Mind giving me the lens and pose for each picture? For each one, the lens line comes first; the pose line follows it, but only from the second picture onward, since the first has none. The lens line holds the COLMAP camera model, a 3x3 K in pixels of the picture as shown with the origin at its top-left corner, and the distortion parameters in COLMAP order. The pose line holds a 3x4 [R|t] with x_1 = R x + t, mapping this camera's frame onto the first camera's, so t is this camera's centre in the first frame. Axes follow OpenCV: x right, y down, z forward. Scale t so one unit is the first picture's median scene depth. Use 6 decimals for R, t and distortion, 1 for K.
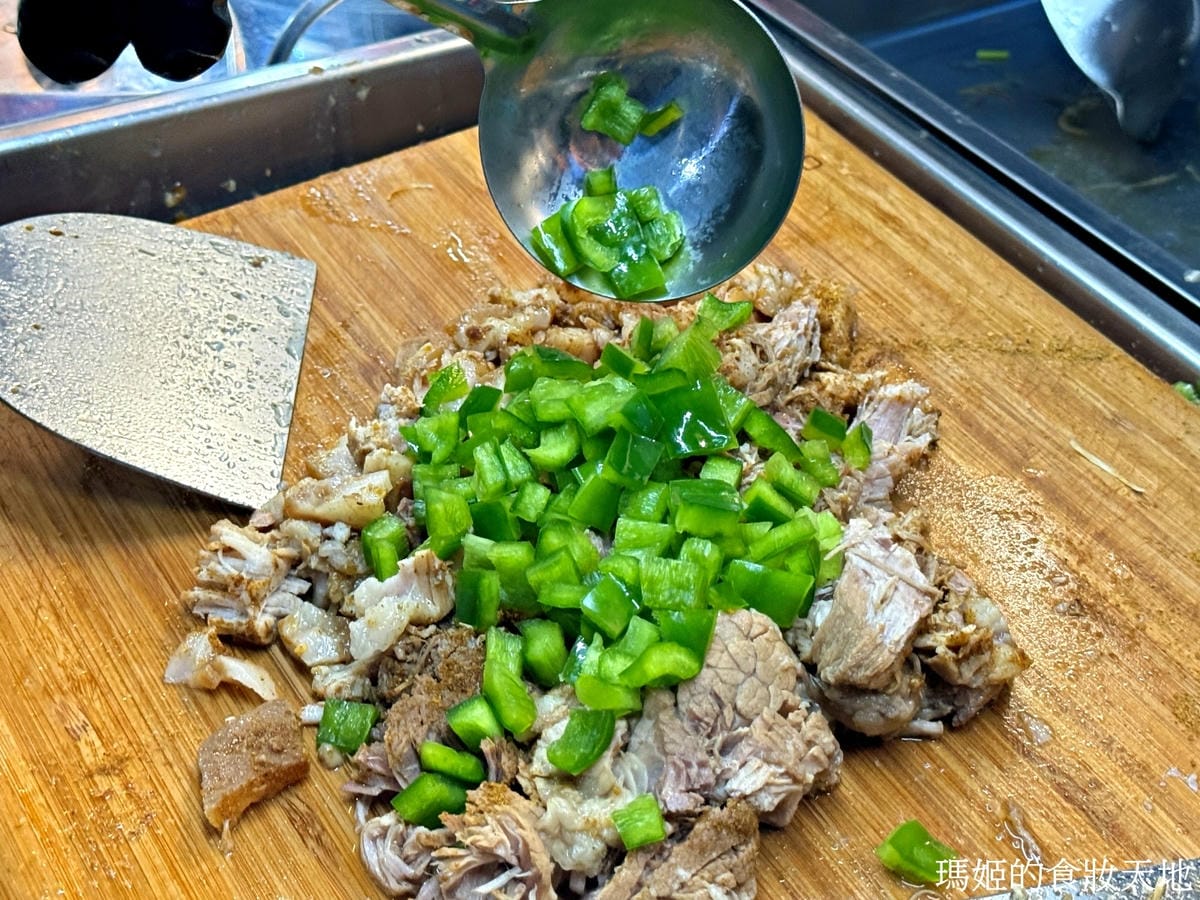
lens RADIAL K [[2159.6, 0, 601.1], [0, 2159.6, 450.0], [0, 0, 1]] dist [0.130551, 0.000000]
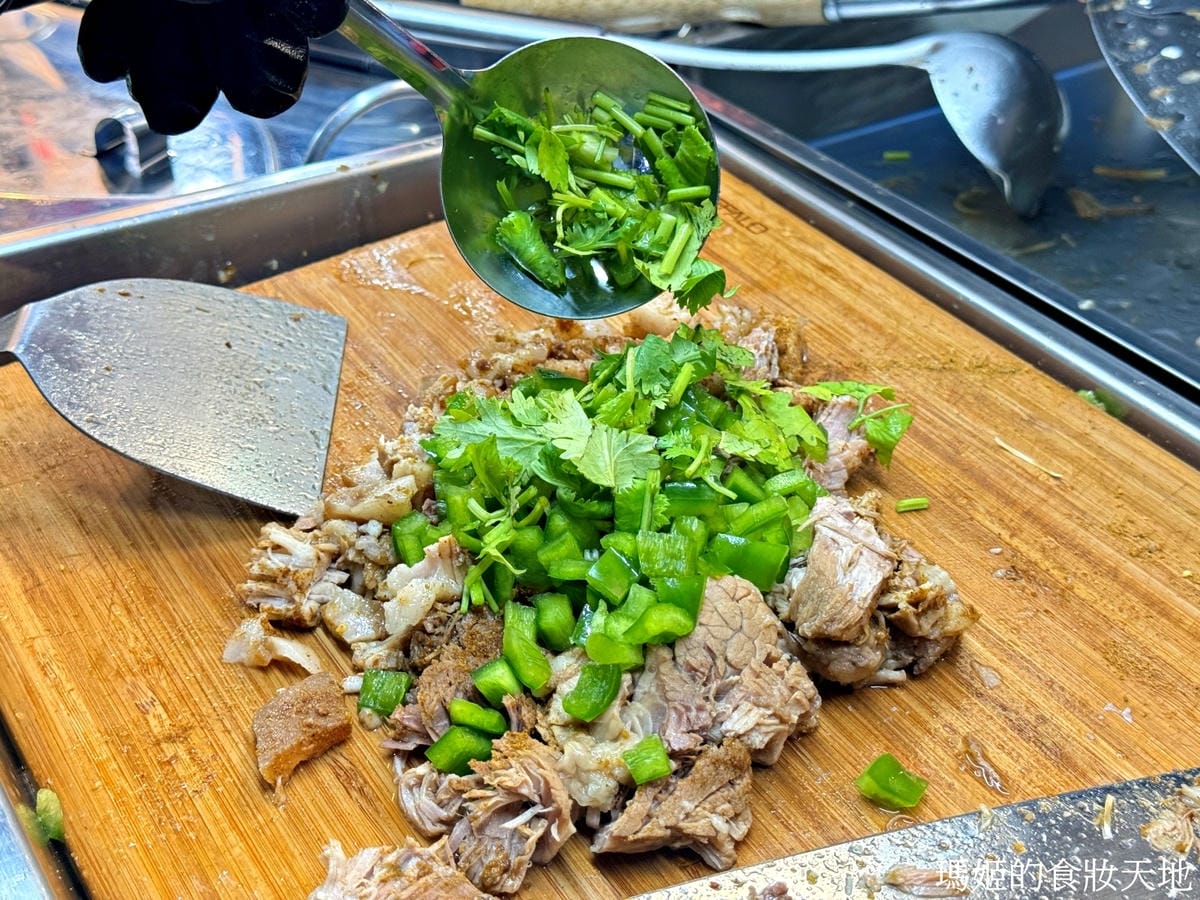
lens RADIAL K [[1686.5, 0, 599.4], [0, 1686.5, 450.2], [0, 0, 1]] dist [0.123520, 0.000000]
pose [[0.999373, -0.030973, 0.017142, -0.014532], [0.031842, 0.998088, -0.052978, 0.048297], [-0.015468, 0.053491, 0.998449, 0.096938]]
